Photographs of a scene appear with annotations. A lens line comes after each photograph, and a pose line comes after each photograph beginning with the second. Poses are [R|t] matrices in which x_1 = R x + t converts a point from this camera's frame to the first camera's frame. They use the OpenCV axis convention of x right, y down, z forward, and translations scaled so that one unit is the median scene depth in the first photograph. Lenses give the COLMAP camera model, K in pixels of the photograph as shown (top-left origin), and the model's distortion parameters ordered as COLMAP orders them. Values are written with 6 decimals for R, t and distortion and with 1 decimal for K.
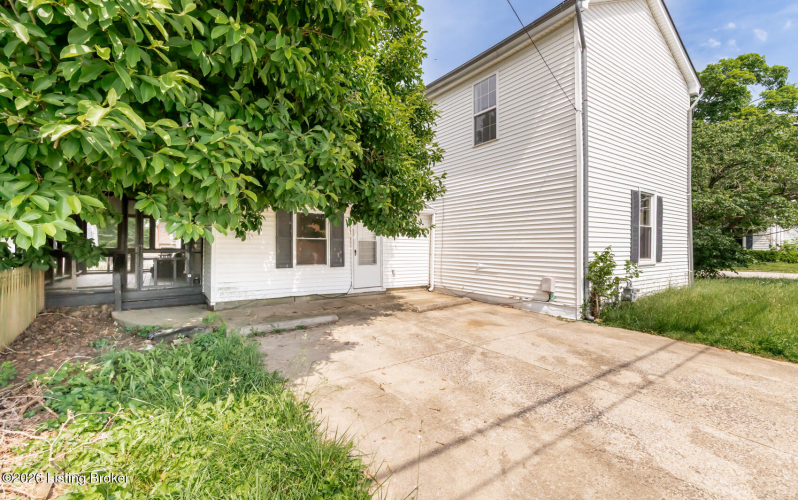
lens RADIAL K [[349.7, 0, 400.1], [0, 349.7, 245.9], [0, 0, 1]] dist [0.003417, 0.000121]
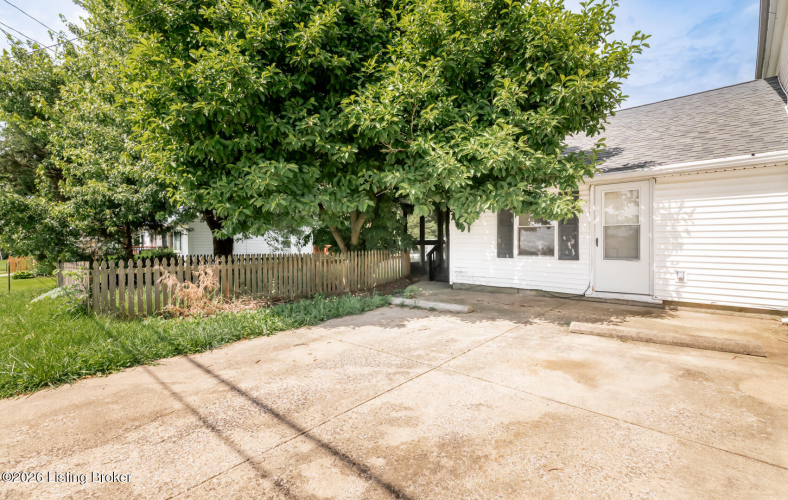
lens RADIAL K [[345.3, 0, 392.1], [0, 345.3, 247.6], [0, 0, 1]] dist [0.003417, 0.000121]
pose [[0.201964, 0.013607, -0.979298, 0.792107], [0.015841, 0.999727, 0.017158, 0.016718], [0.979265, -0.018978, 0.201694, 0.677417]]
